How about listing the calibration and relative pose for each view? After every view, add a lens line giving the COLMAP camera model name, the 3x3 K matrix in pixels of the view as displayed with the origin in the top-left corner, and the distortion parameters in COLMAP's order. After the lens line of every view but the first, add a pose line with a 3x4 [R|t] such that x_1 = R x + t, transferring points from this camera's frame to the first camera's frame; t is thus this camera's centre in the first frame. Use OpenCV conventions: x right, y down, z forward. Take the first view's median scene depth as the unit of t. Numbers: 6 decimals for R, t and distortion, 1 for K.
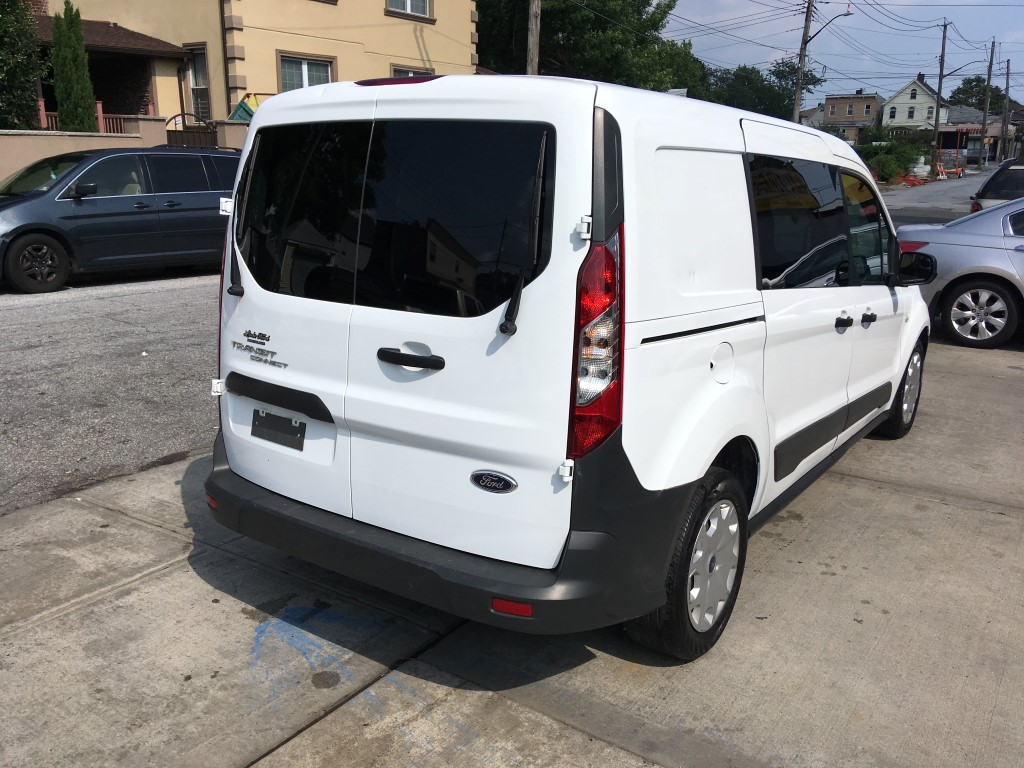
lens RADIAL K [[865.9, 0, 510.3], [0, 865.9, 381.2], [0, 0, 1]] dist [0.103987, -0.162125]
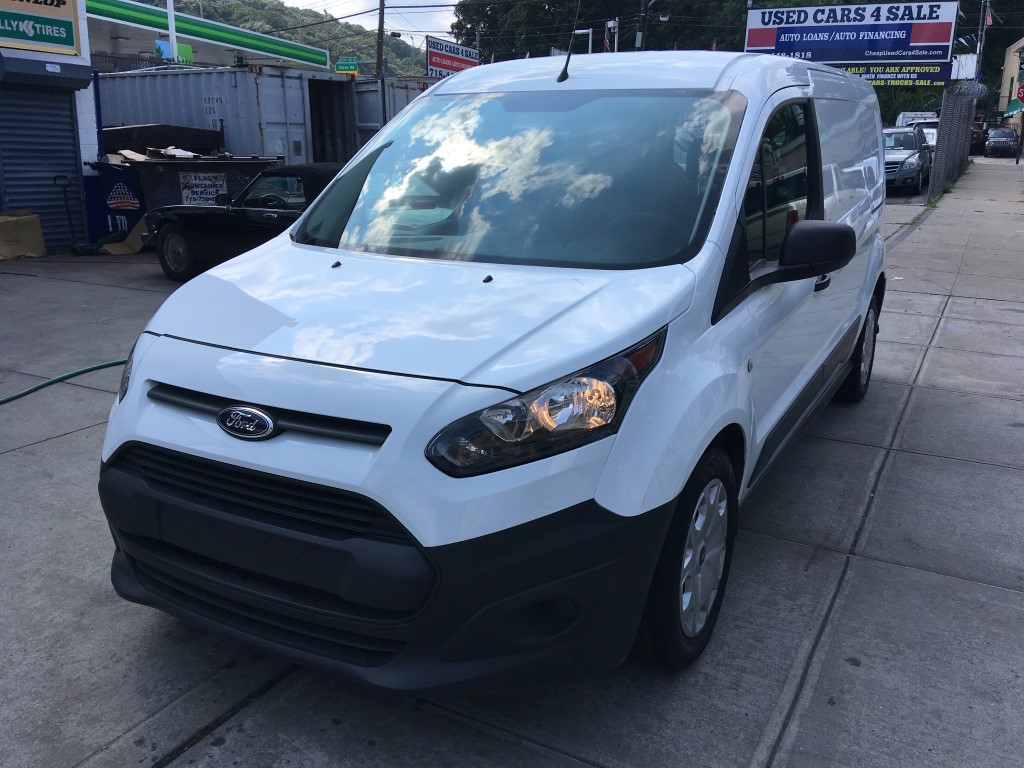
lens RADIAL K [[865.9, 0, 508.1], [0, 865.9, 381.5], [0, 0, 1]] dist [0.103987, -0.162125]
pose [[-0.994279, 0.001386, -0.106807, 0.591652], [-0.049958, 0.877777, 0.476458, -0.583345], [0.094413, 0.479068, -0.872686, 2.680970]]
